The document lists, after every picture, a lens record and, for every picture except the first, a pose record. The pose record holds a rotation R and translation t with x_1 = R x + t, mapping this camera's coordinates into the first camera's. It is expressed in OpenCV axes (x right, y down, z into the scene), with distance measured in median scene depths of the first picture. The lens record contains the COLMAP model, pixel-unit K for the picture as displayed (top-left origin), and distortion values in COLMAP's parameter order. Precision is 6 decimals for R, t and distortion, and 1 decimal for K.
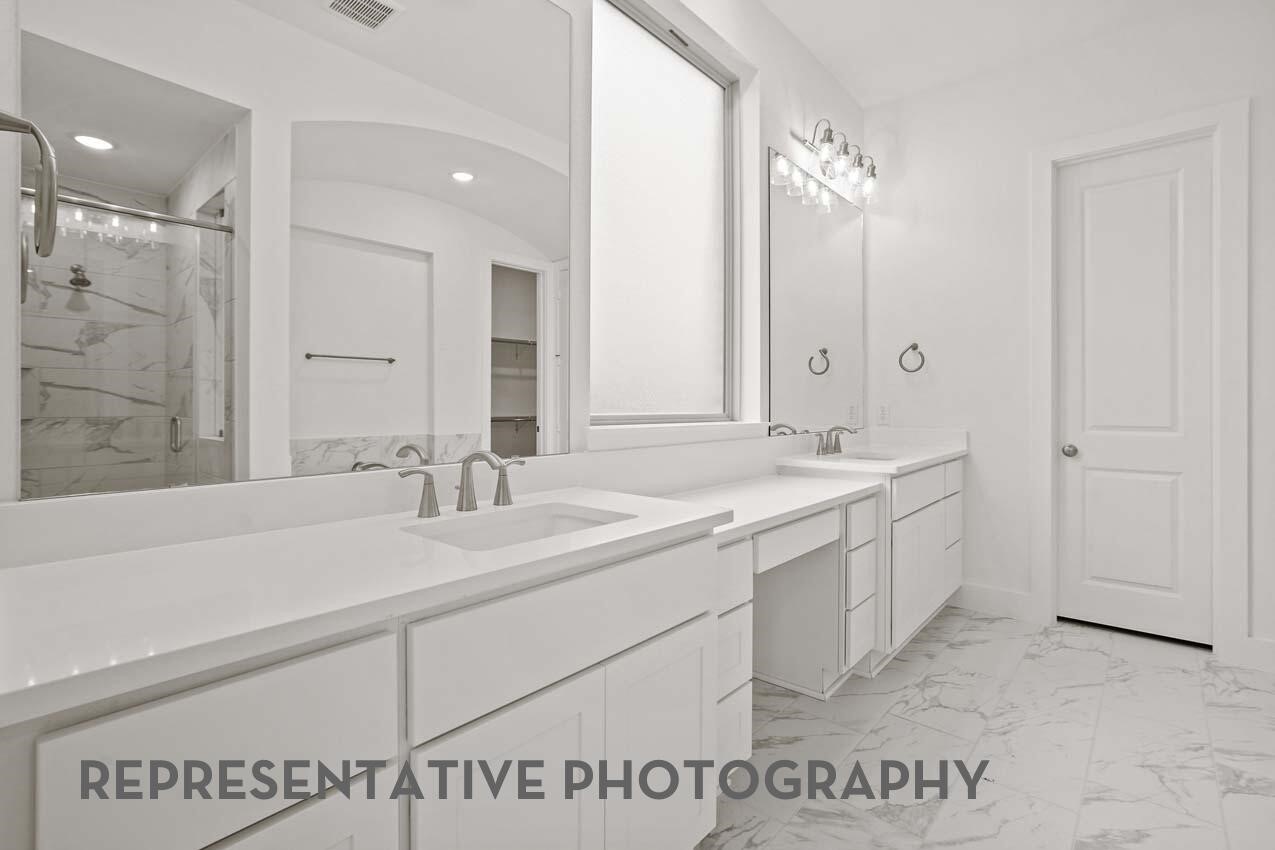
lens RADIAL K [[590.2, 0, 641.3], [0, 590.2, 400.8], [0, 0, 1]] dist [-0.013463, 0.008241]
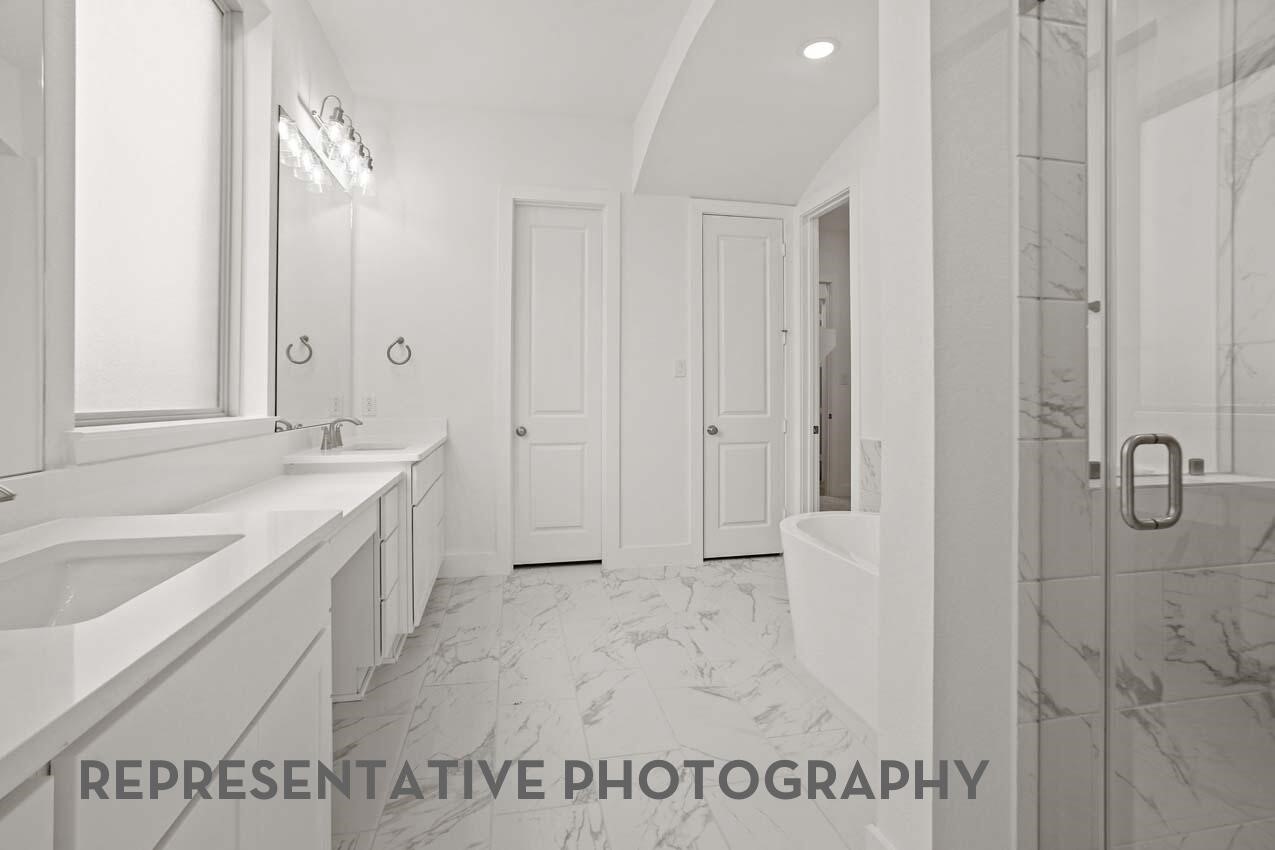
lens RADIAL K [[590.2, 0, 624.0], [0, 590.2, 391.7], [0, 0, 1]] dist [-0.013463, 0.008241]
pose [[0.625514, -0.001212, 0.780212, -0.141994], [0.002713, 0.999996, -0.000621, 0.001287], [-0.780208, 0.002506, 0.625515, 0.042527]]
